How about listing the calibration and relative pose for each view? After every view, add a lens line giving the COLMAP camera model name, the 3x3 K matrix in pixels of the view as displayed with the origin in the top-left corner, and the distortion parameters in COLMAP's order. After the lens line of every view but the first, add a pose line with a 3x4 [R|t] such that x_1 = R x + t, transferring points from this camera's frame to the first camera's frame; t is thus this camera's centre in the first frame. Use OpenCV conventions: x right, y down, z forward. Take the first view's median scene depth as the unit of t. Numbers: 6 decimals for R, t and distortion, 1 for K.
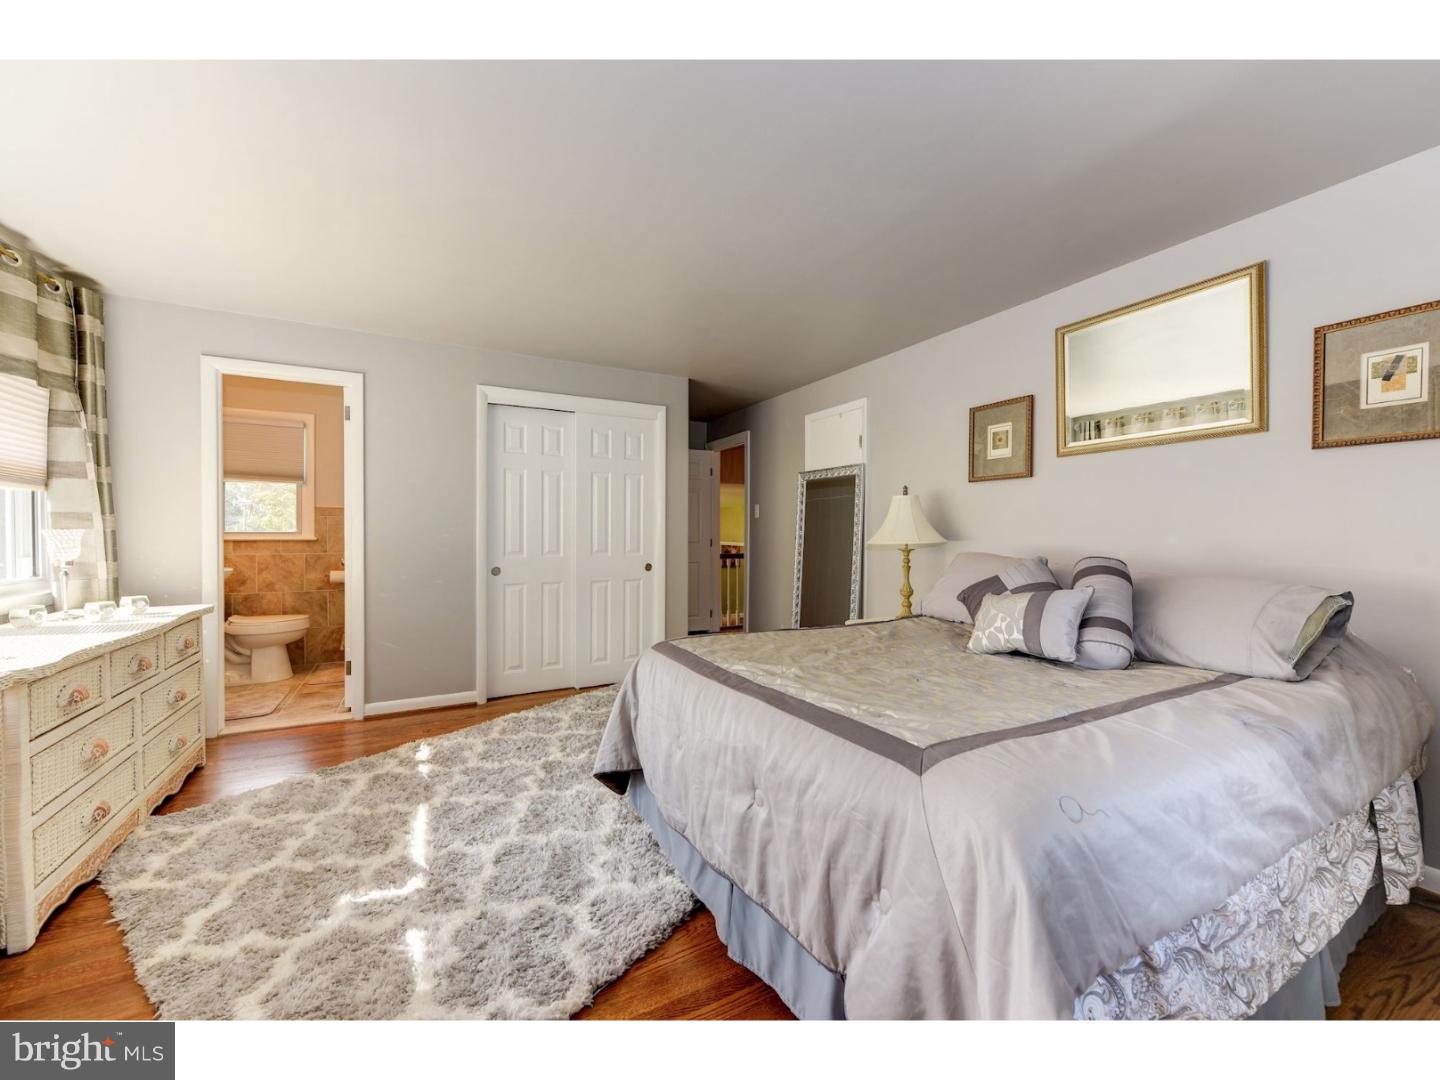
lens RADIAL K [[566.4, 0, 718.8], [0, 566.4, 534.4], [0, 0, 1]] dist [0.002952, 0.000318]
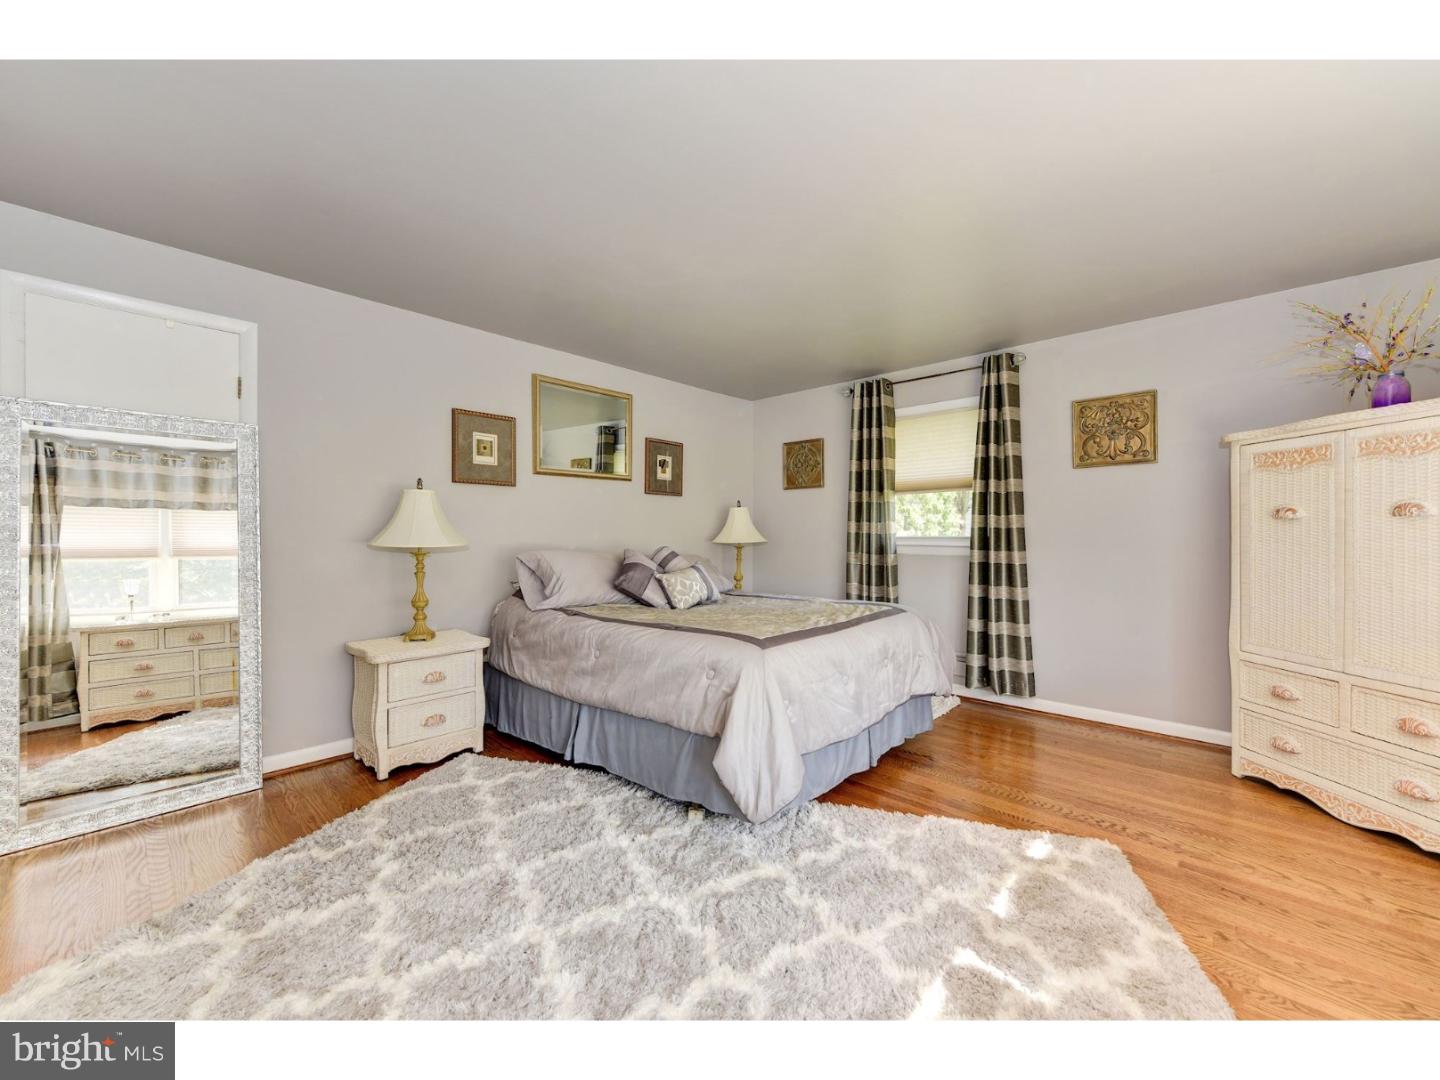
lens RADIAL K [[566.4, 0, 723.7], [0, 566.4, 533.0], [0, 0, 1]] dist [0.002952, 0.000318]
pose [[-0.327984, -0.000958, 0.944683, -0.768633], [0.001923, 0.999997, 0.001681, -0.003988], [-0.944681, 0.002368, -0.327981, 1.026435]]
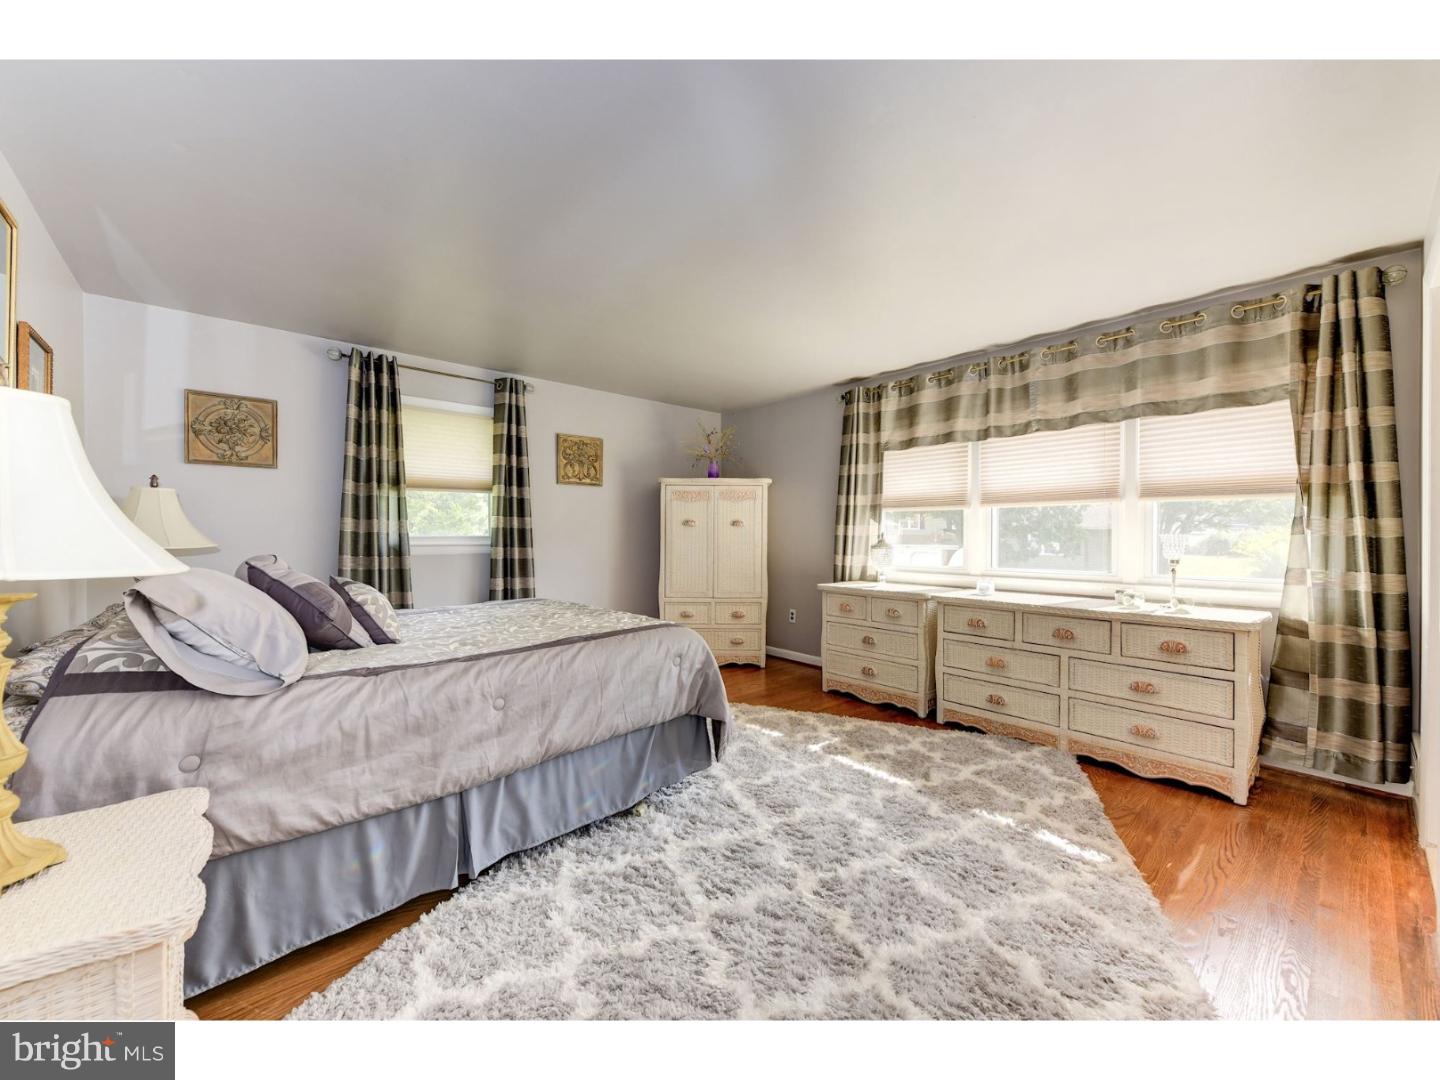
lens RADIAL K [[566.4, 0, 723.4], [0, 566.4, 538.9], [0, 0, 1]] dist [0.002952, 0.000318]
pose [[-0.971449, -0.002290, -0.237239, 0.069972], [-0.006160, 0.999860, 0.015574, -0.009575], [0.237170, 0.016591, -0.971326, 1.615321]]
